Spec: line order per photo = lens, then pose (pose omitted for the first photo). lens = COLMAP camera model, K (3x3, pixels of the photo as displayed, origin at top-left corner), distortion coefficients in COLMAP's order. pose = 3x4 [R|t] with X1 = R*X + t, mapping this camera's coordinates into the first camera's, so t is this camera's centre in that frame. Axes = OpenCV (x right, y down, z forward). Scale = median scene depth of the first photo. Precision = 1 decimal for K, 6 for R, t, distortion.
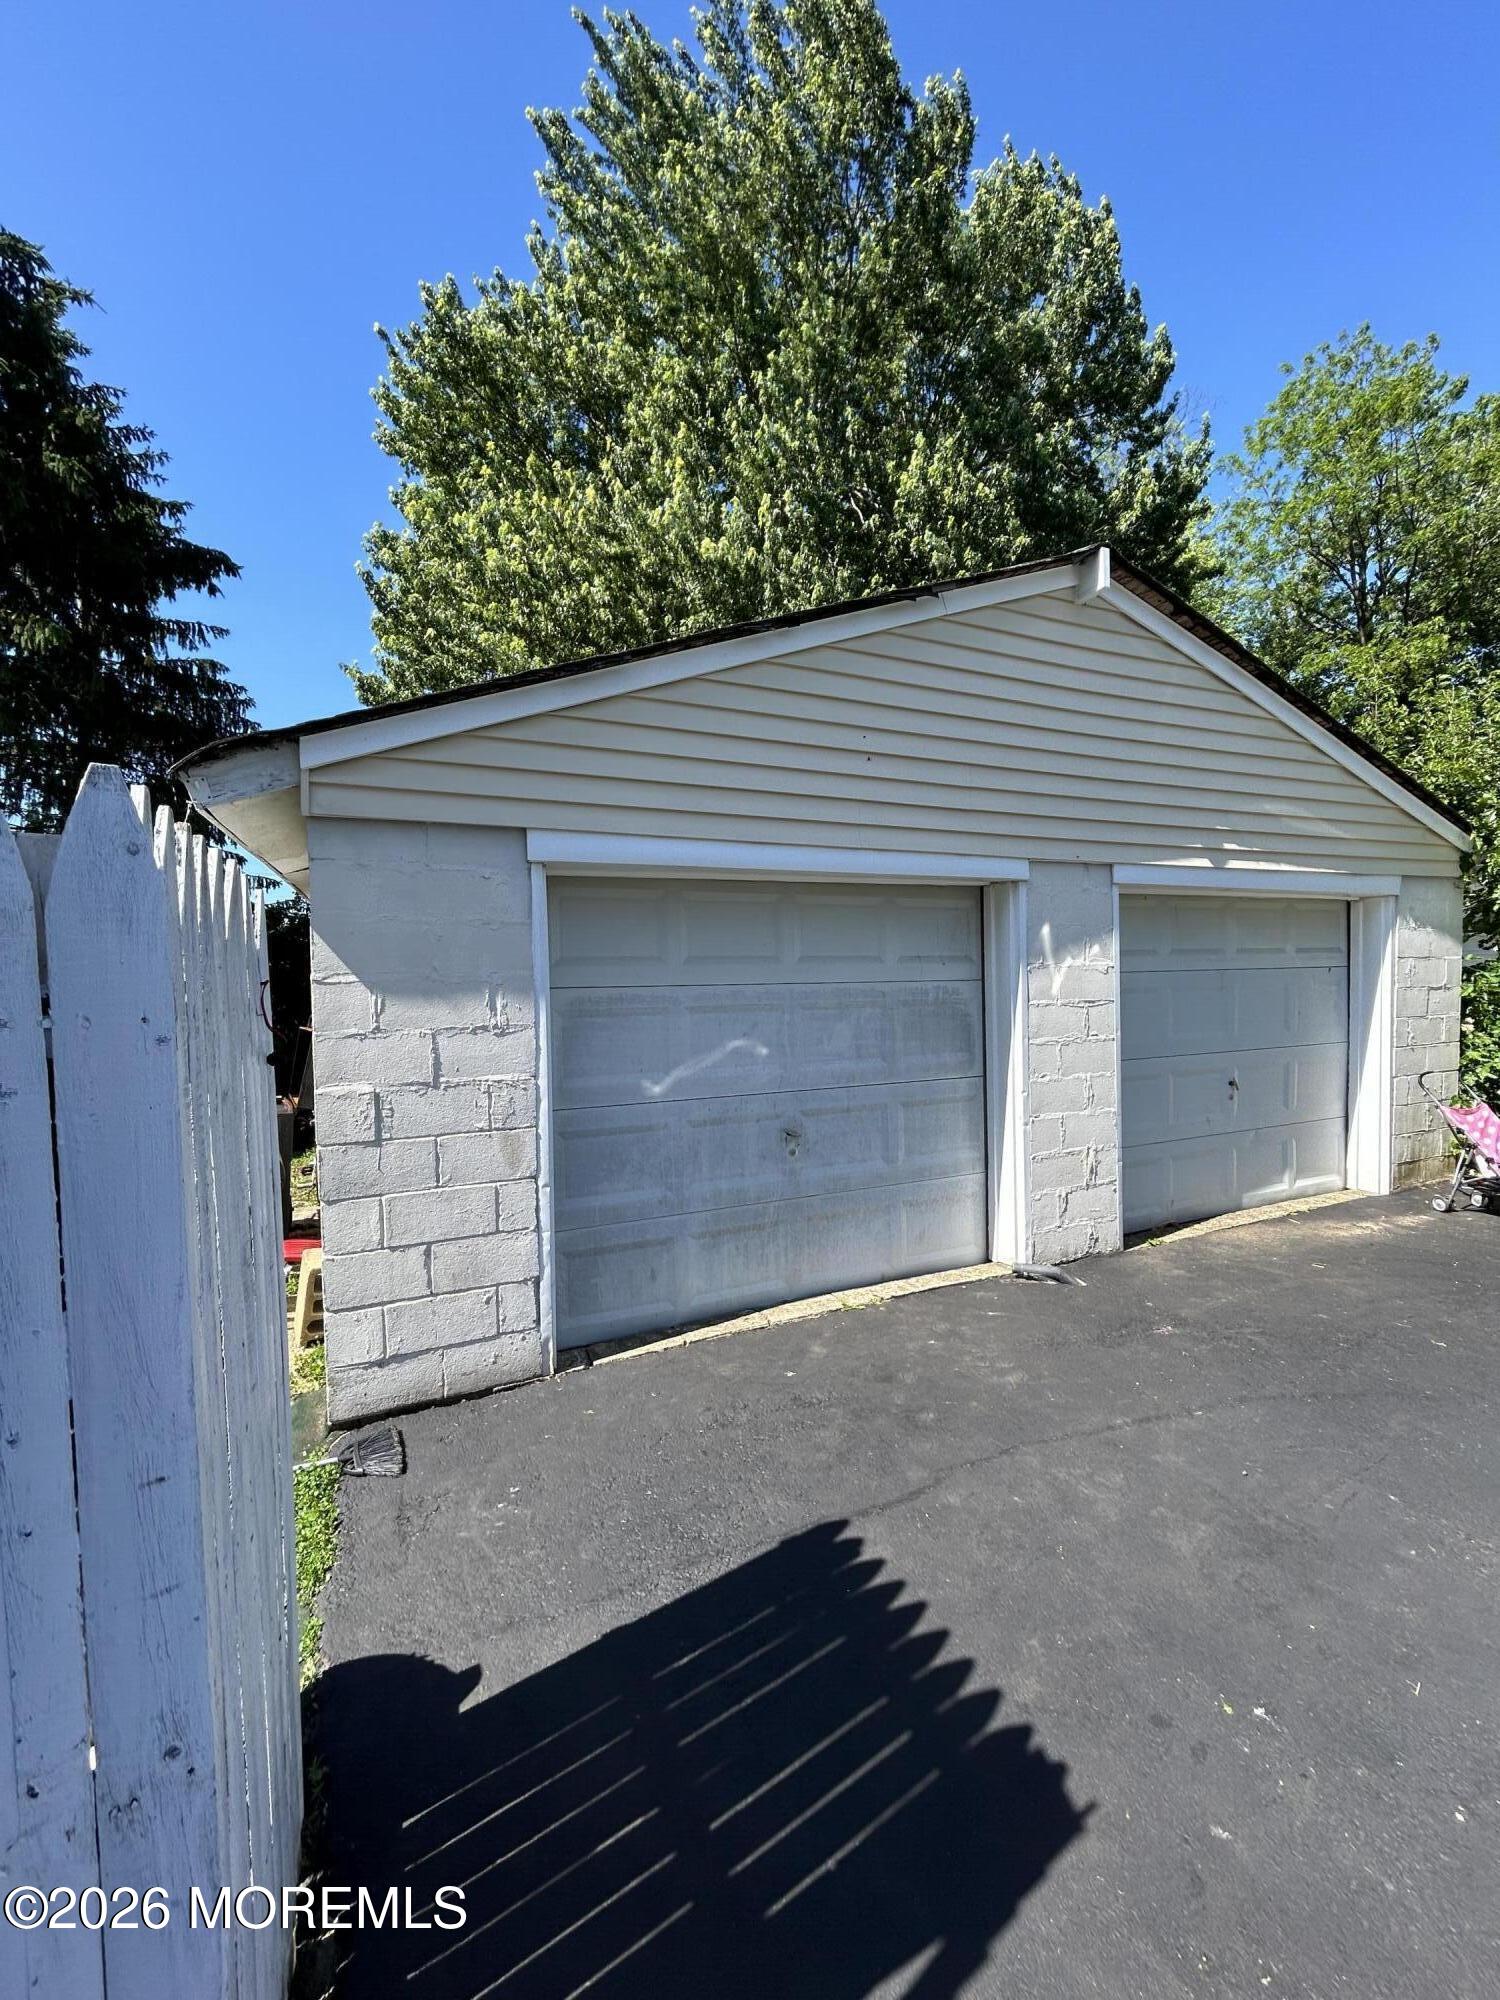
lens RADIAL K [[803.9, 0, 751.9], [0, 803.9, 999.9], [0, 0, 1]] dist [0.001910, 0.000915]
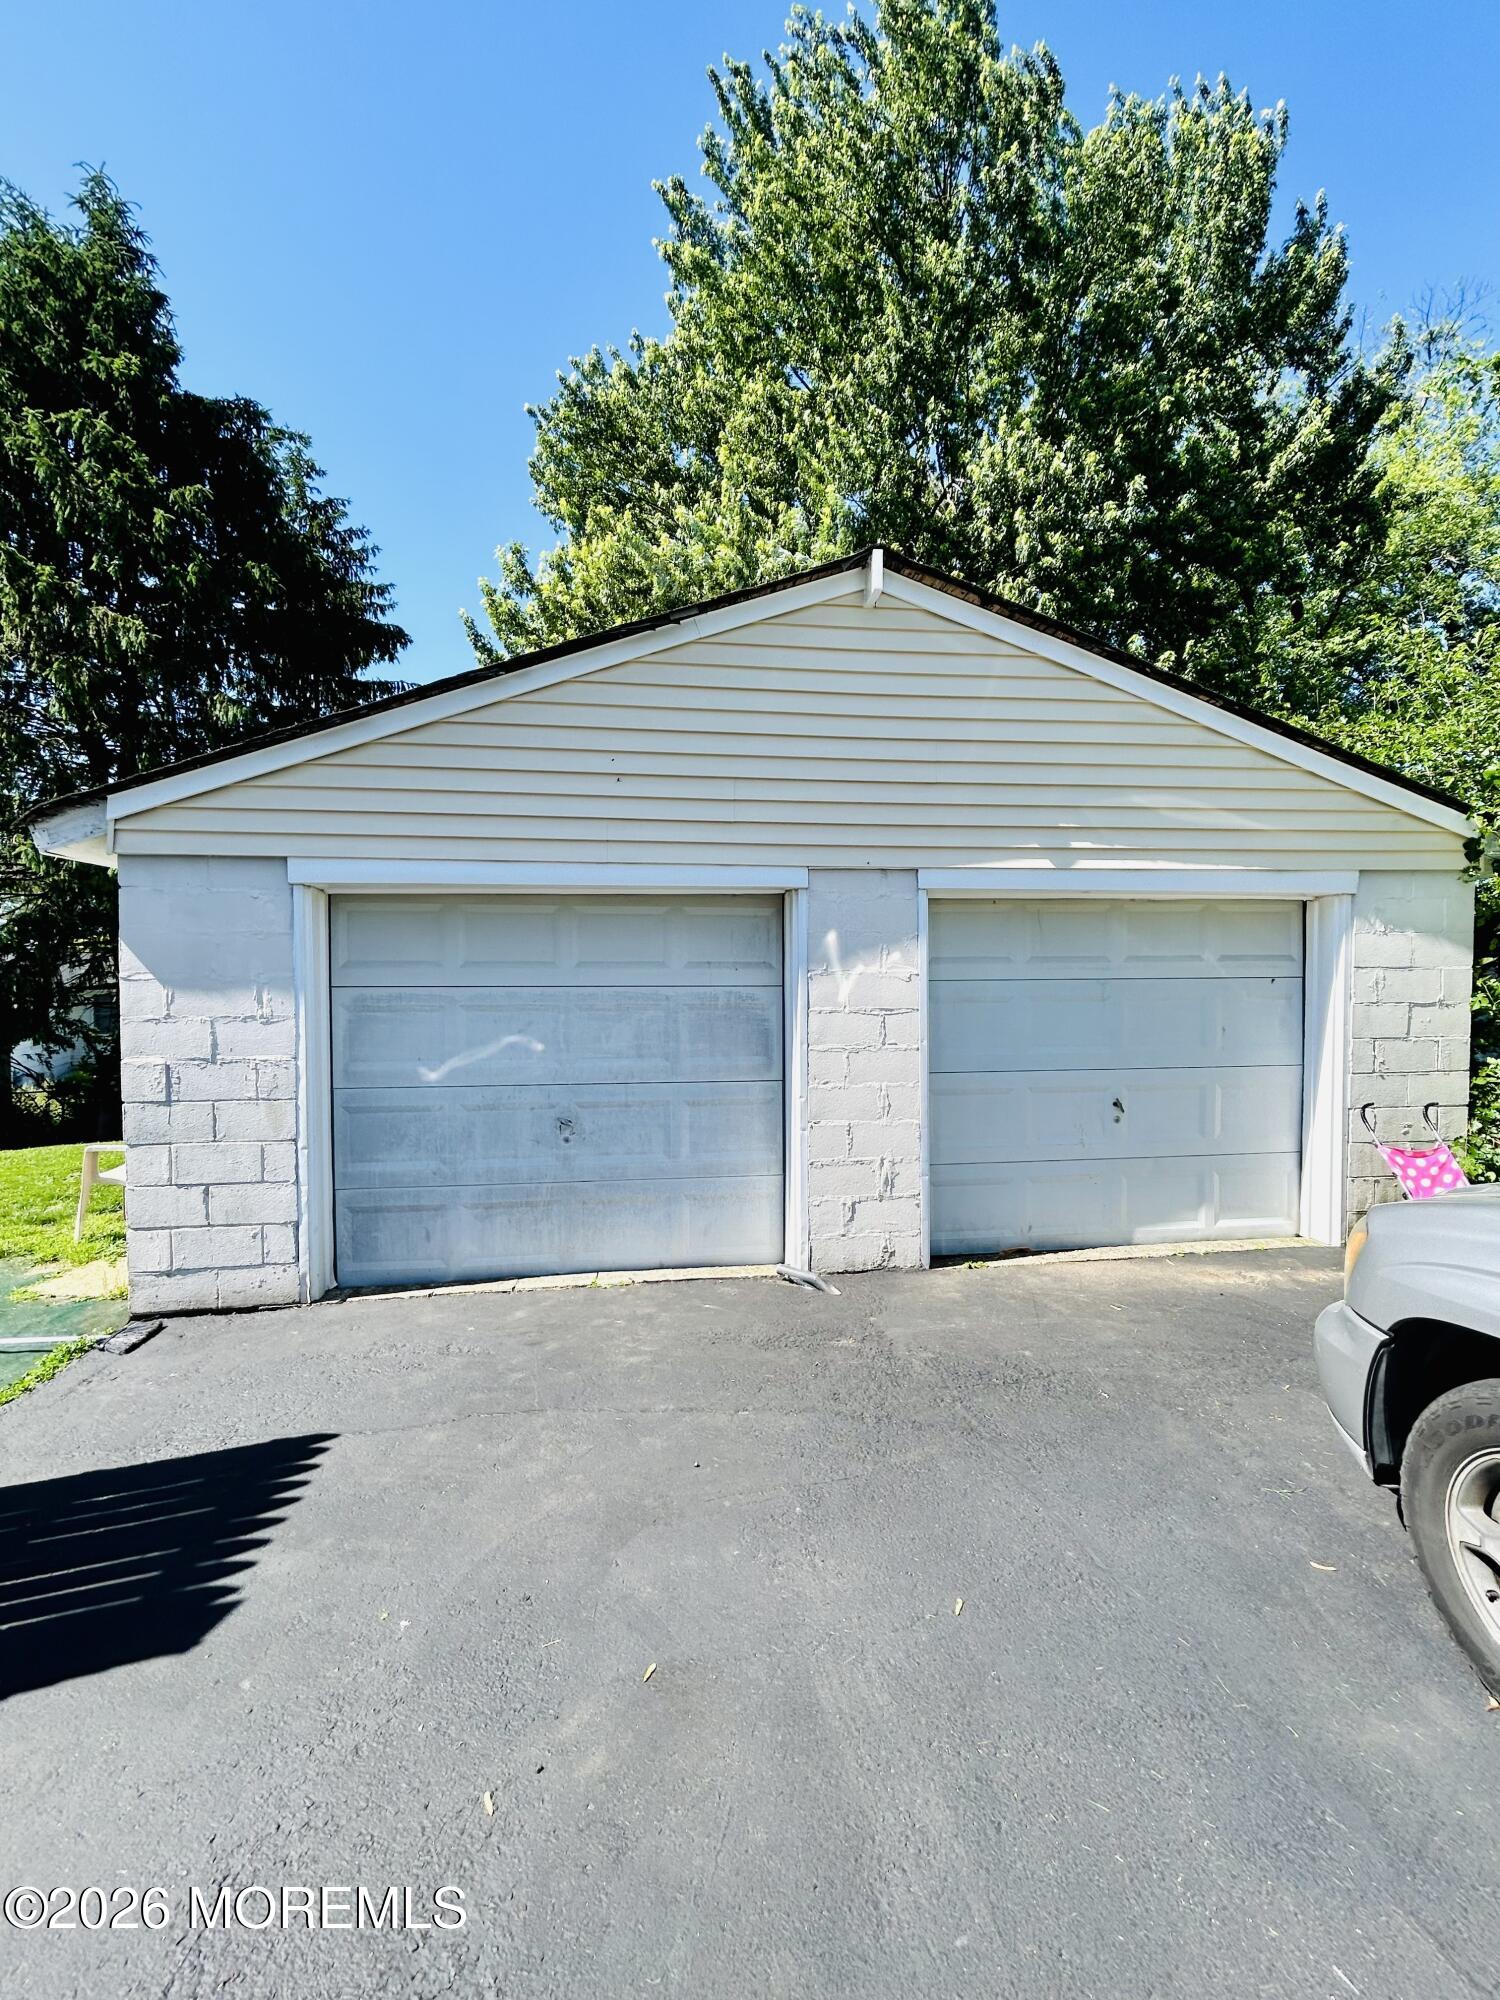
lens RADIAL K [[803.9, 0, 753.1], [0, 803.9, 1002.3], [0, 0, 1]] dist [0.001910, 0.000915]
pose [[0.958097, 0.019304, -0.285794, 0.558810], [-0.020345, 0.999793, -0.000675, -0.002831], [0.285721, 0.006462, 0.958291, 0.016130]]
